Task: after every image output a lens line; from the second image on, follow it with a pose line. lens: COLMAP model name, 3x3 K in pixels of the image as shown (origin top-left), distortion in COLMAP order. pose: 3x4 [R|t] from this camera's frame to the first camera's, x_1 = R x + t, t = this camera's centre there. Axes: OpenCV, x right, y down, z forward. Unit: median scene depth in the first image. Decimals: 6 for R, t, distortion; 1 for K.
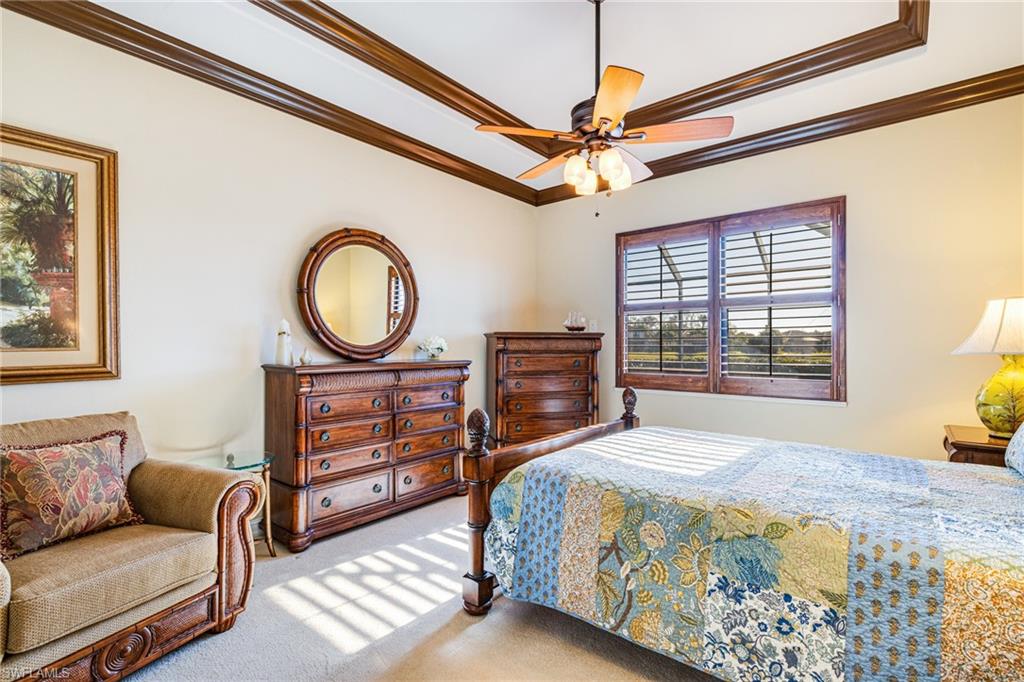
lens RADIAL K [[452.4, 0, 509.7], [0, 452.4, 344.0], [0, 0, 1]] dist [0.000145, -0.000782]
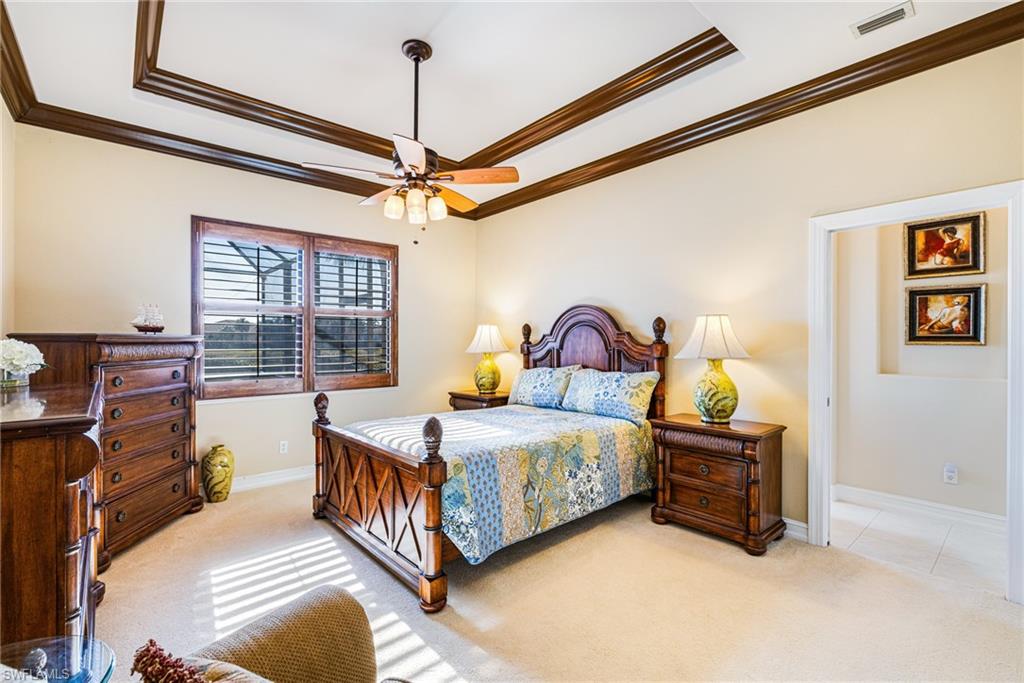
lens RADIAL K [[452.4, 0, 509.4], [0, 452.4, 341.0], [0, 0, 1]] dist [0.000145, -0.000782]
pose [[0.187893, -0.002226, 0.982187, -1.377317], [-0.002148, 0.999994, 0.002677, -0.050326], [-0.982187, -0.002612, 0.187888, 0.801600]]
